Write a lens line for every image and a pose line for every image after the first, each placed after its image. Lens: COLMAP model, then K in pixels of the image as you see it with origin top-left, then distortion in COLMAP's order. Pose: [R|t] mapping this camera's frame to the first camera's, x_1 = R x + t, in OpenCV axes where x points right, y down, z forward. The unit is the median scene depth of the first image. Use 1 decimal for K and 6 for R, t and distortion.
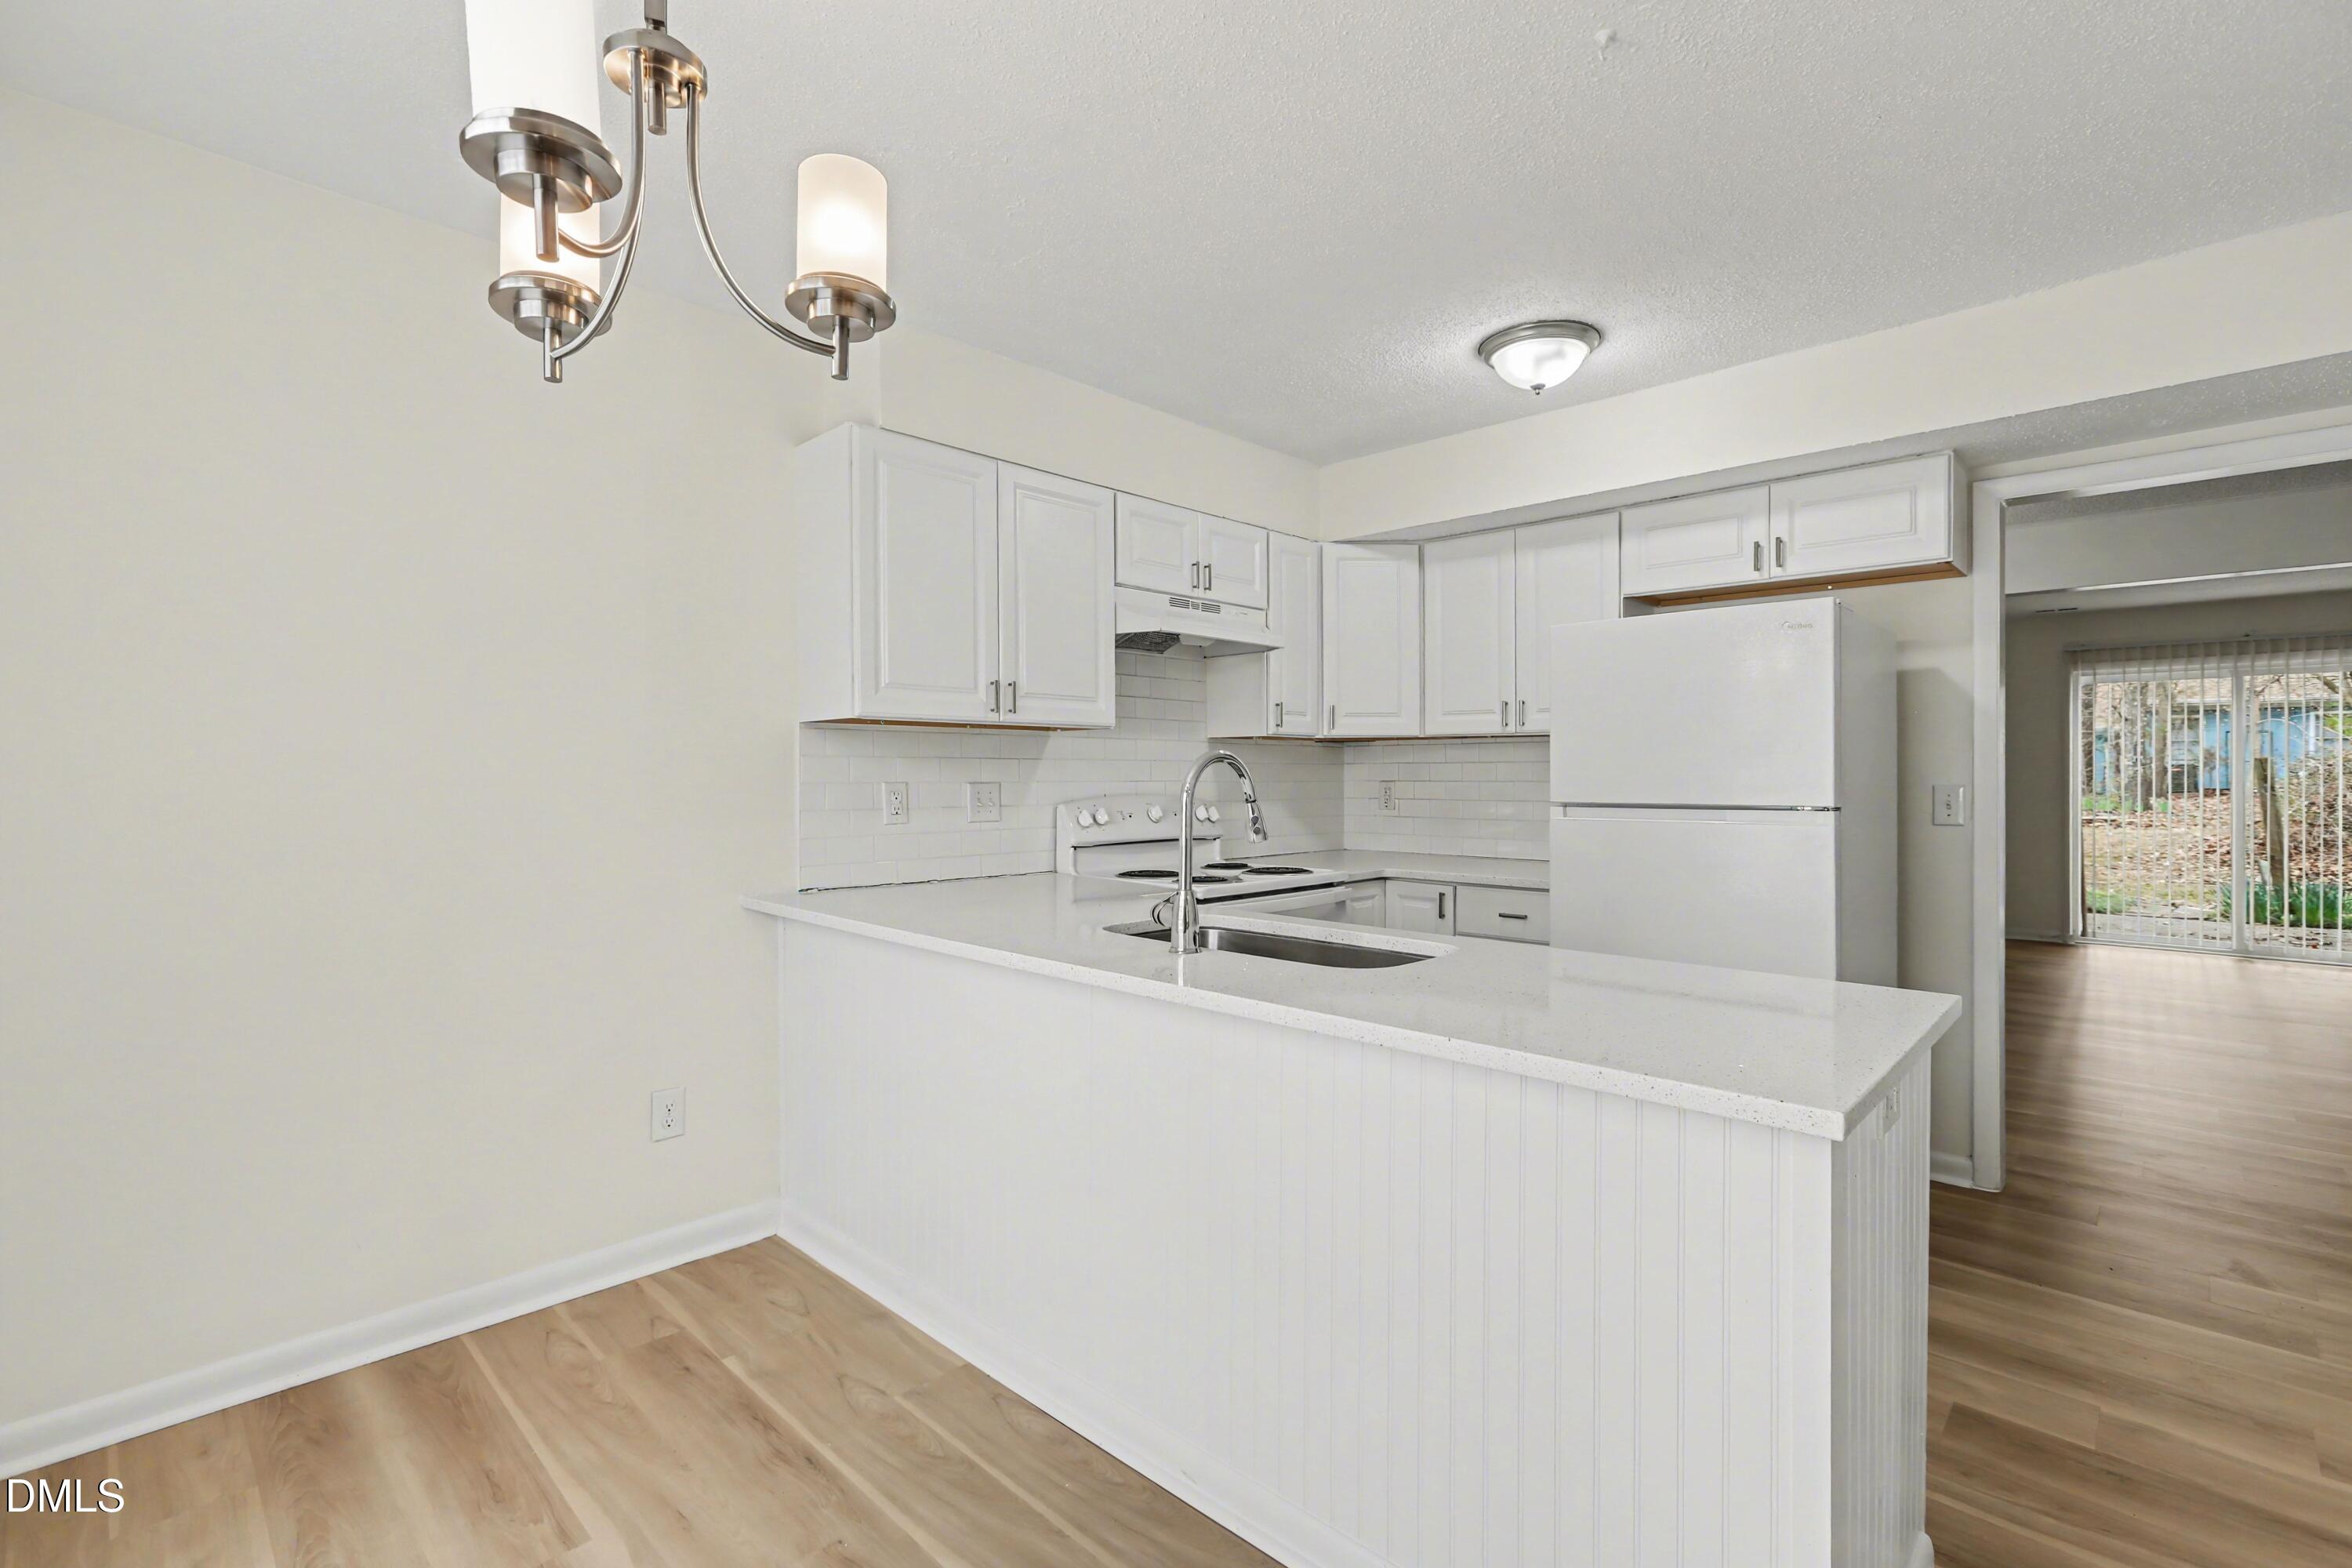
lens RADIAL K [[1080.7, 0, 1176.0], [0, 1080.7, 784.0], [0, 0, 1]] dist [-0.004625, -0.000287]
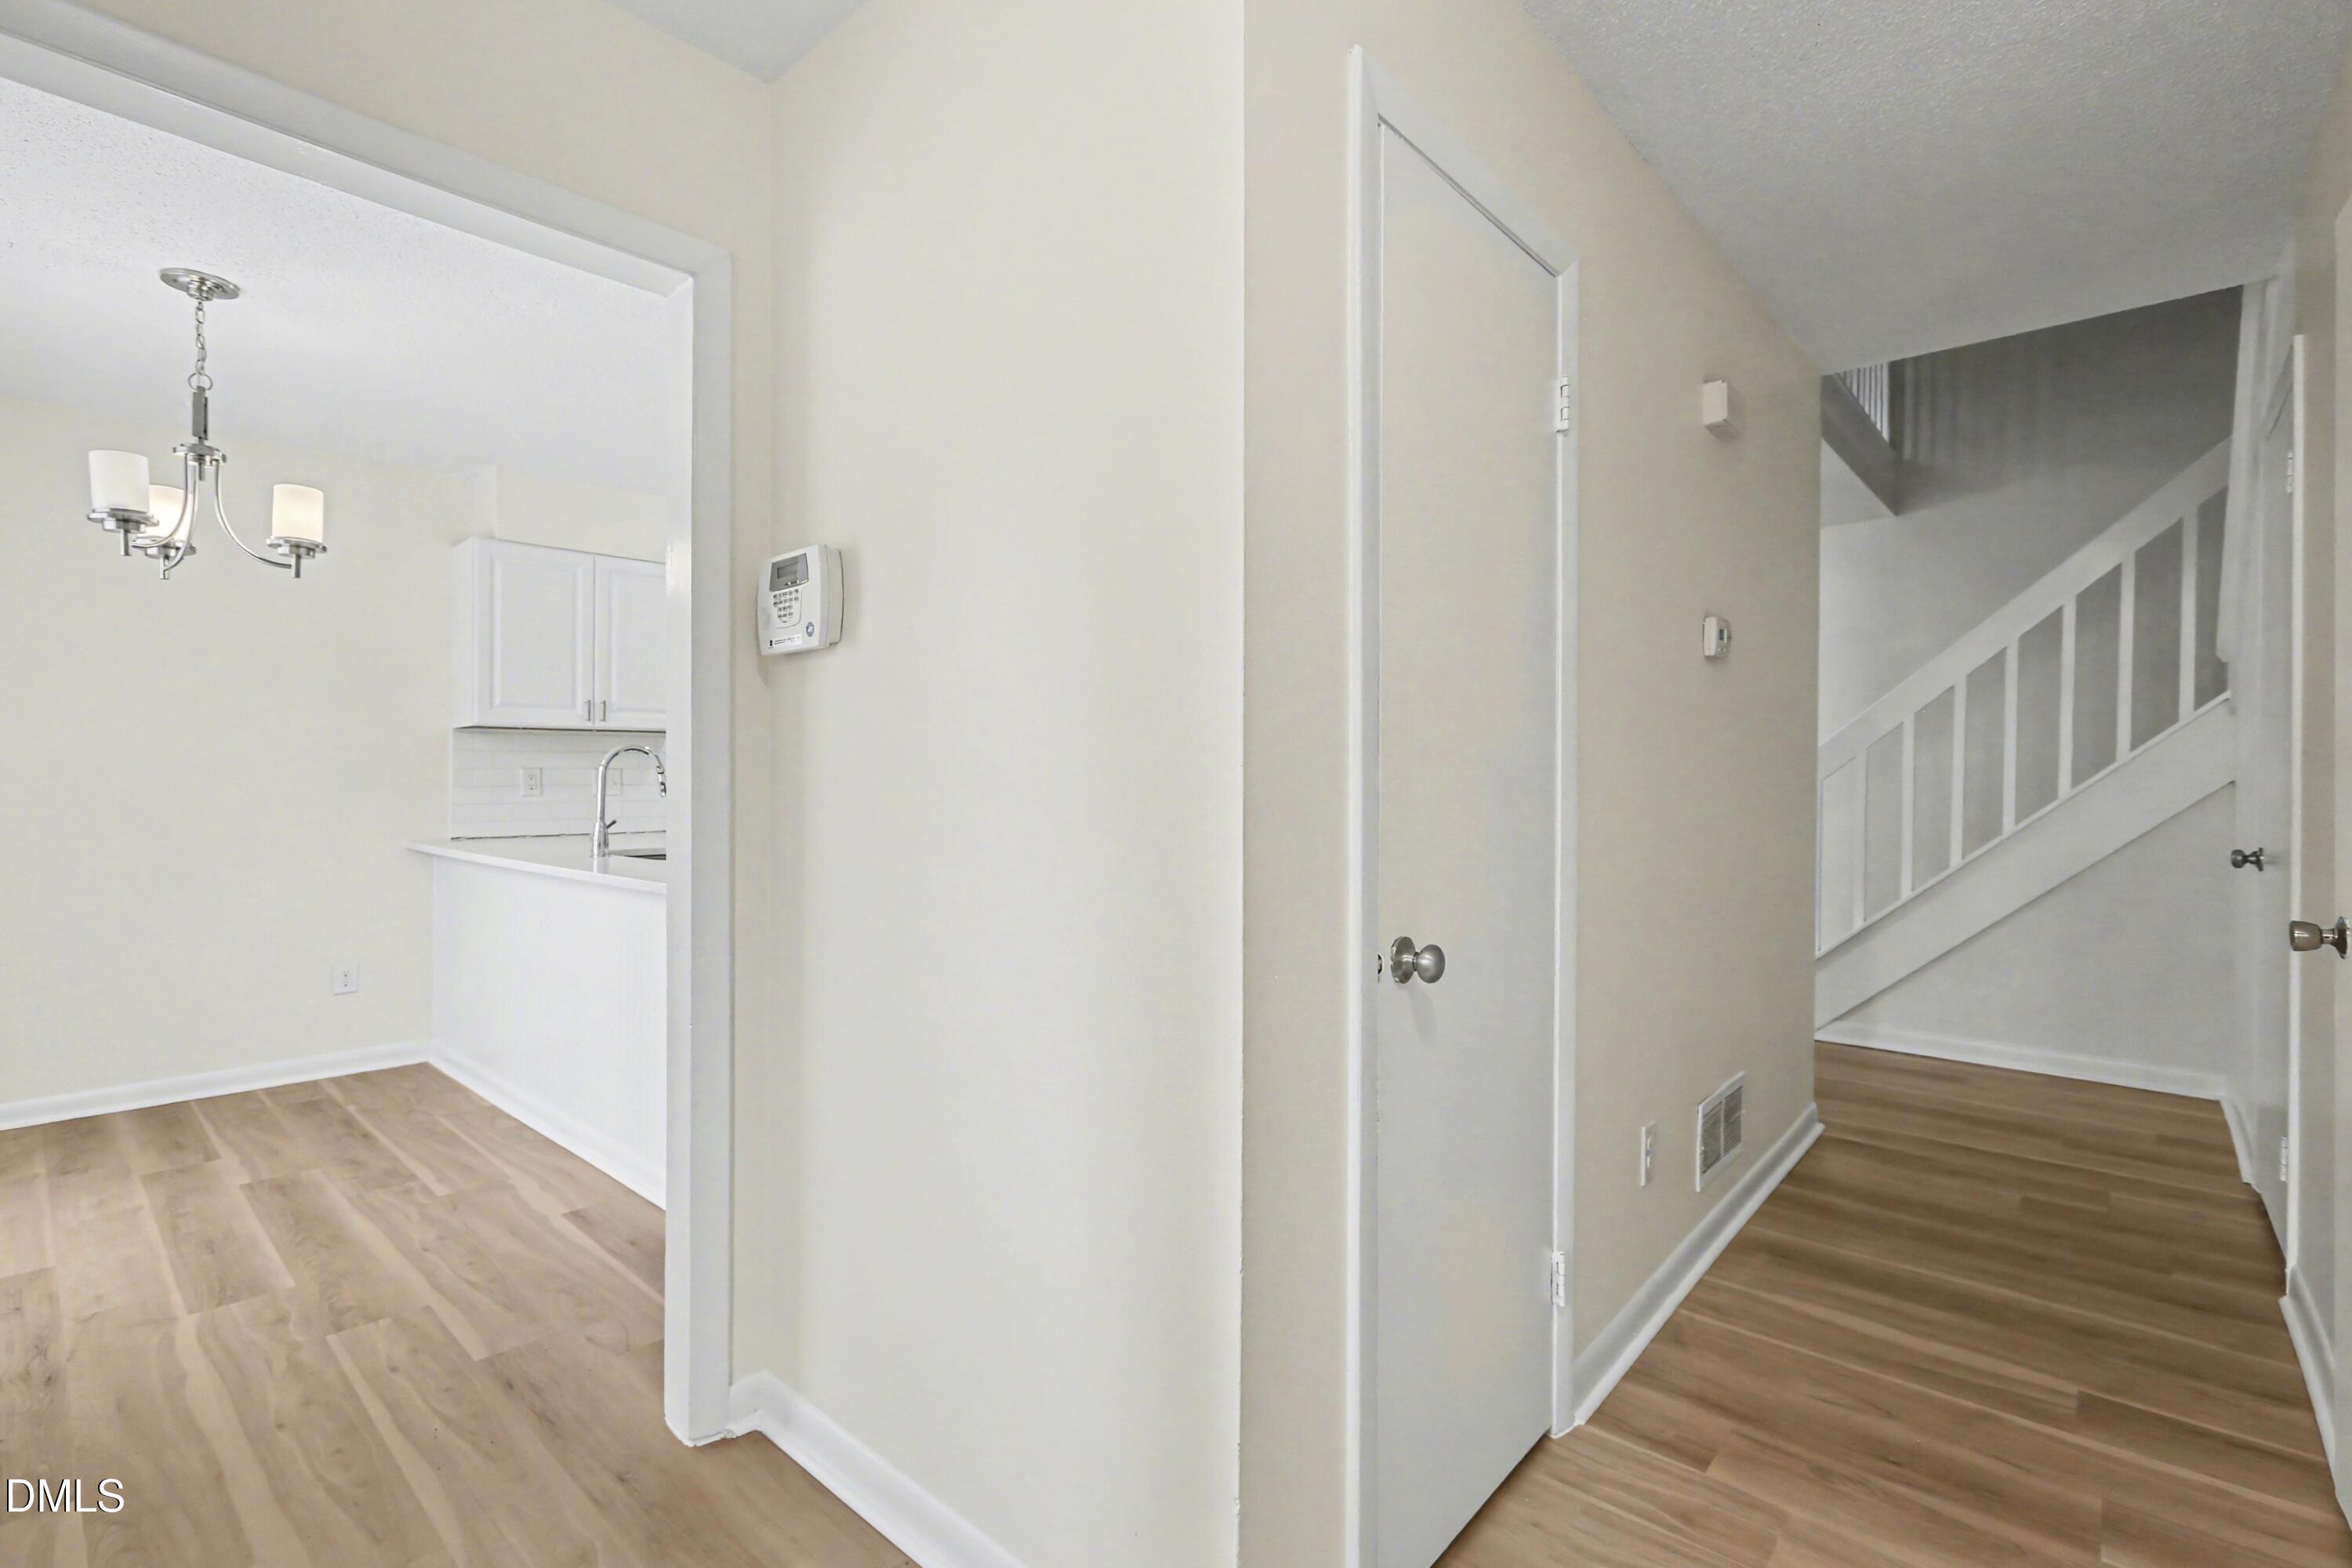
lens RADIAL K [[1058.0, 0, 1160.9], [0, 1058.0, 761.8], [0, 0, 1]] dist [-0.004134, -0.000480]
pose [[0.998673, -0.006720, 0.051052, 0.738906], [0.007865, 0.999721, -0.022254, 0.040431], [-0.050888, 0.022626, 0.998448, -0.692340]]
